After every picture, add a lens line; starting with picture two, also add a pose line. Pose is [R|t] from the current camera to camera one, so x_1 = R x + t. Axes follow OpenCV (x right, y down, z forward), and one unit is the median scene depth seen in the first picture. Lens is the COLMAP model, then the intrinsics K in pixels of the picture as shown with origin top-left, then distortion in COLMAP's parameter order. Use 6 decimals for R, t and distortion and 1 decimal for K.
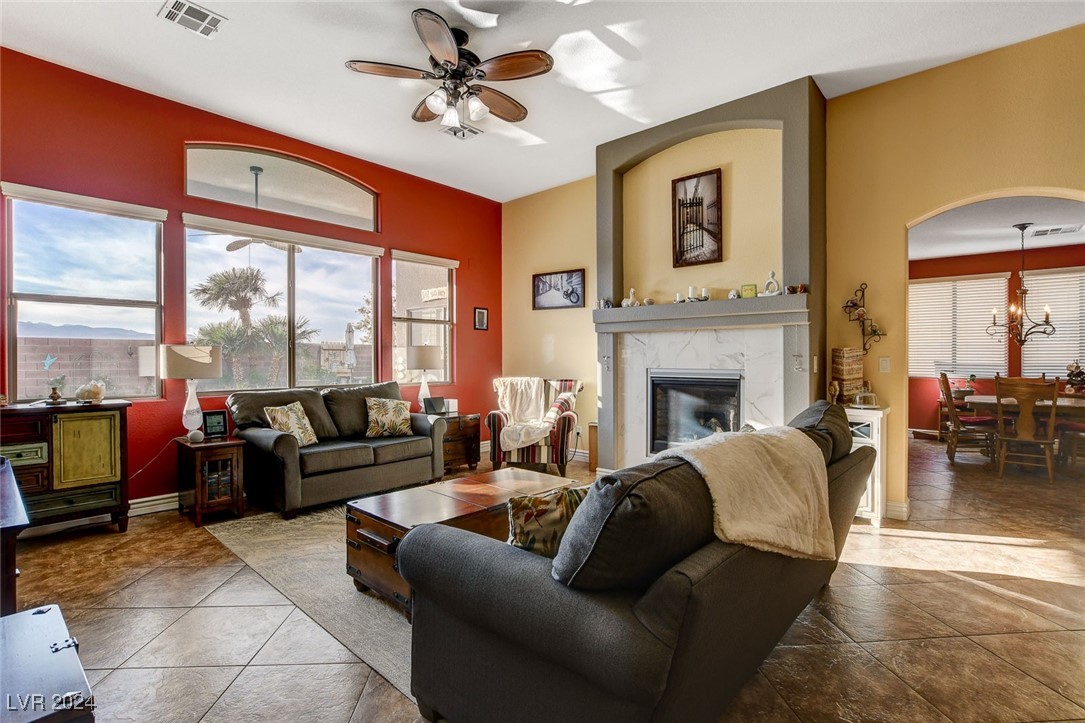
lens RADIAL K [[502.7, 0, 533.9], [0, 502.7, 360.3], [0, 0, 1]] dist [-0.034644, 0.007816]
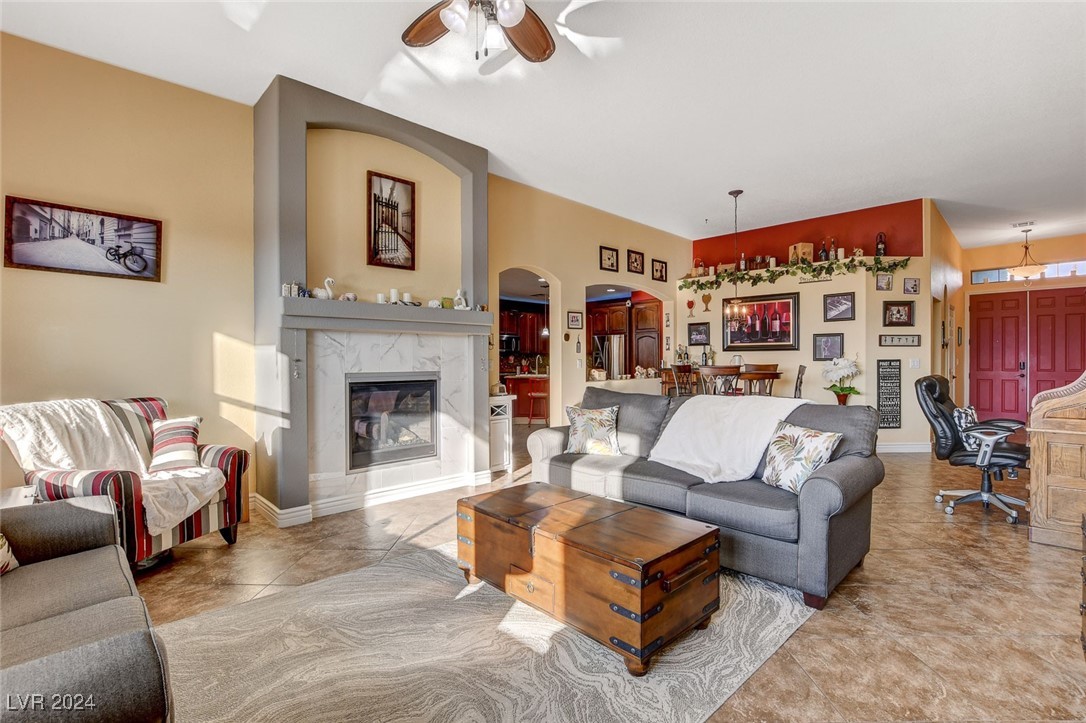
lens RADIAL K [[503.2, 0, 534.1], [0, 503.2, 367.2], [0, 0, 1]] dist [-0.034644, 0.007816]
pose [[0.070146, -0.012794, 0.997455, -0.617249], [0.009473, 0.999881, 0.012159, -0.001733], [-0.997492, 0.008596, 0.070259, 0.611362]]
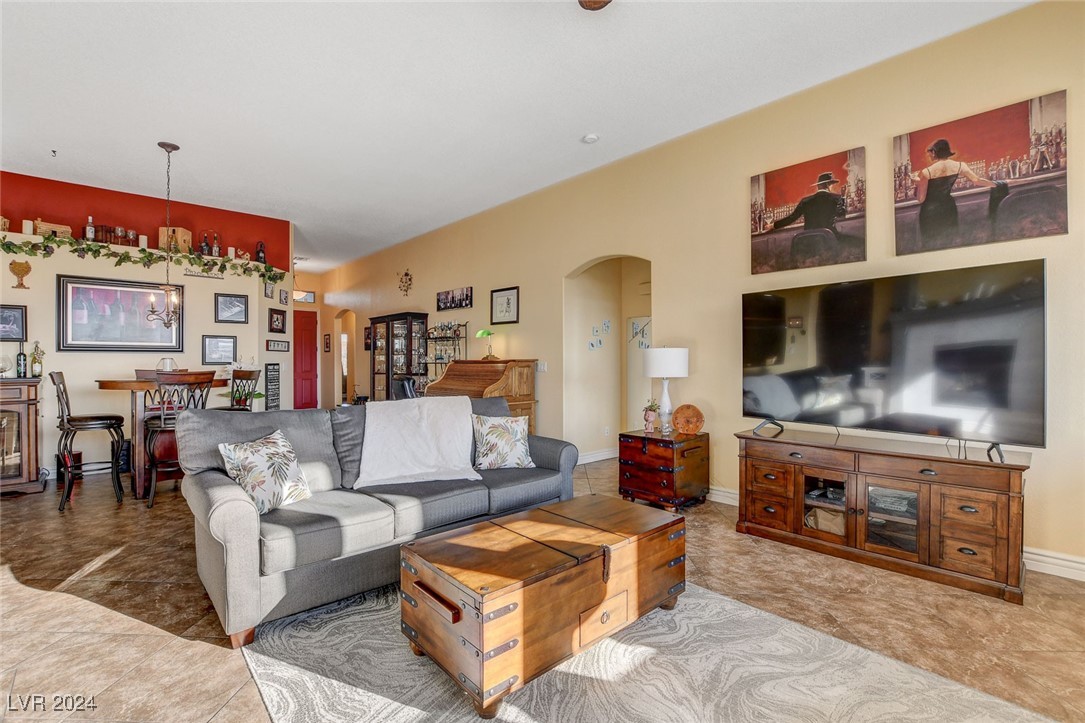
lens RADIAL K [[502.7, 0, 547.8], [0, 502.7, 363.1], [0, 0, 1]] dist [-0.034644, 0.007816]
pose [[-0.996563, 0.002759, 0.082789, -0.105428], [0.003567, 0.999947, 0.009612, -0.009135], [-0.082758, 0.009874, -0.996521, 1.106853]]
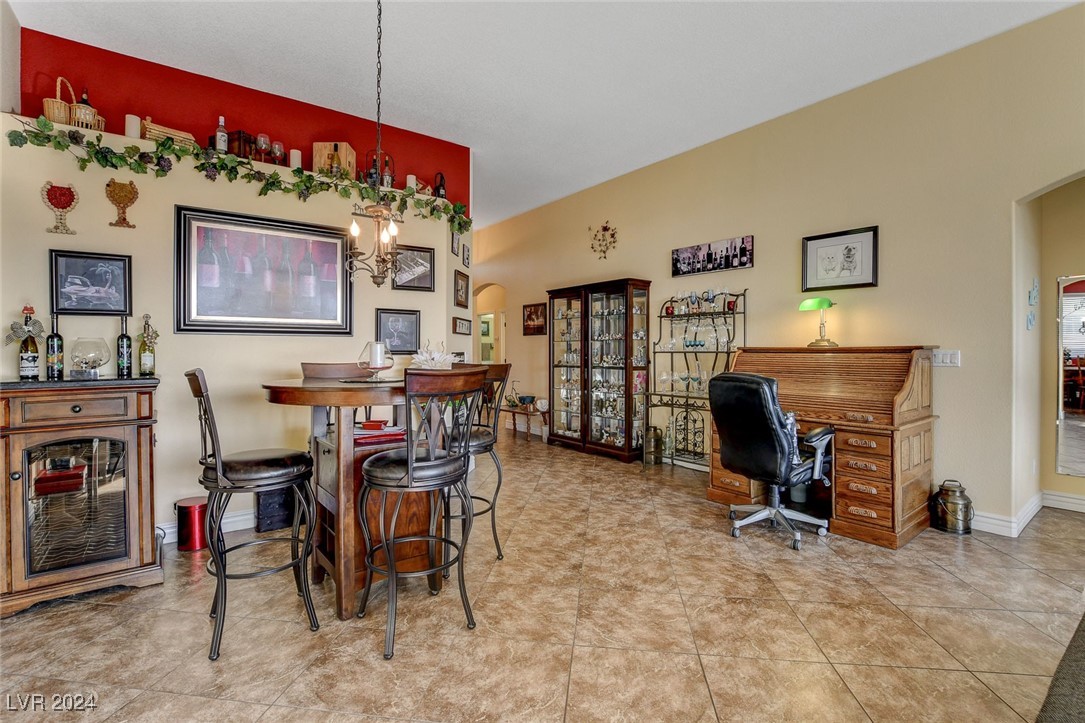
lens RADIAL K [[502.7, 0, 535.4], [0, 502.7, 355.4], [0, 0, 1]] dist [-0.034644, 0.007816]
pose [[-0.982312, 0.002028, 0.187242, 0.477413], [0.004852, 0.999881, 0.014623, -0.005062], [-0.187190, 0.015272, -0.982205, 0.673058]]
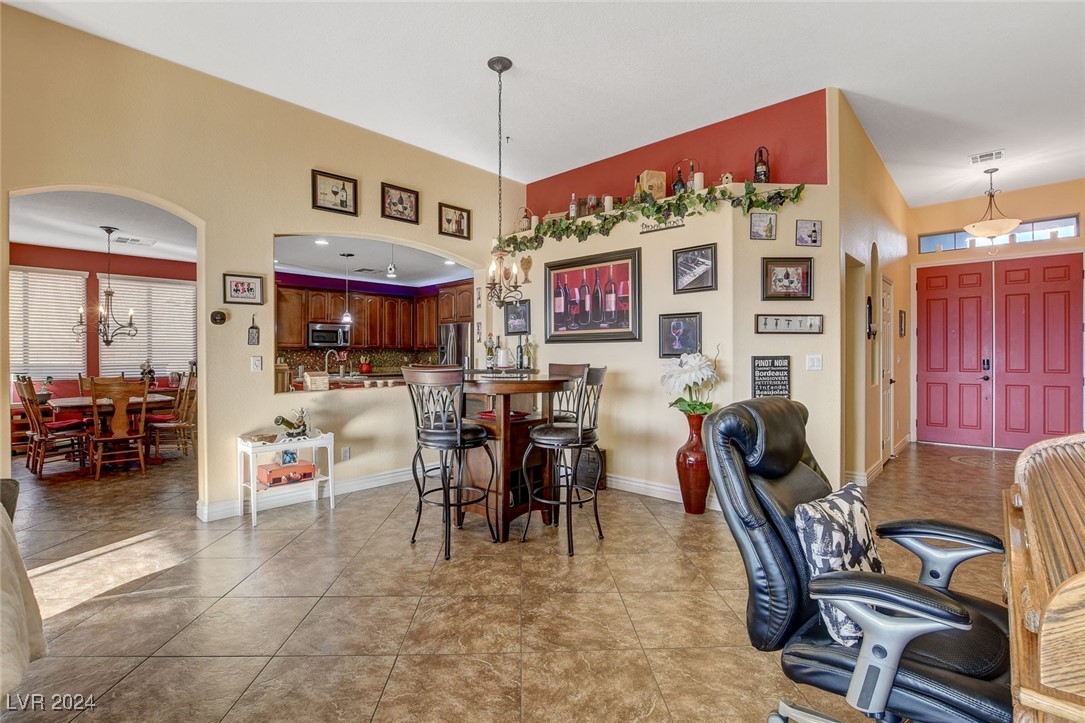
lens RADIAL K [[502.7, 0, 540.6], [0, 502.7, 360.4], [0, 0, 1]] dist [-0.034644, 0.007816]
pose [[0.020961, -0.007124, 0.999755, -0.010291], [0.009122, 0.999934, 0.006934, 0.001092], [-0.999739, 0.008975, 0.021024, 0.091499]]
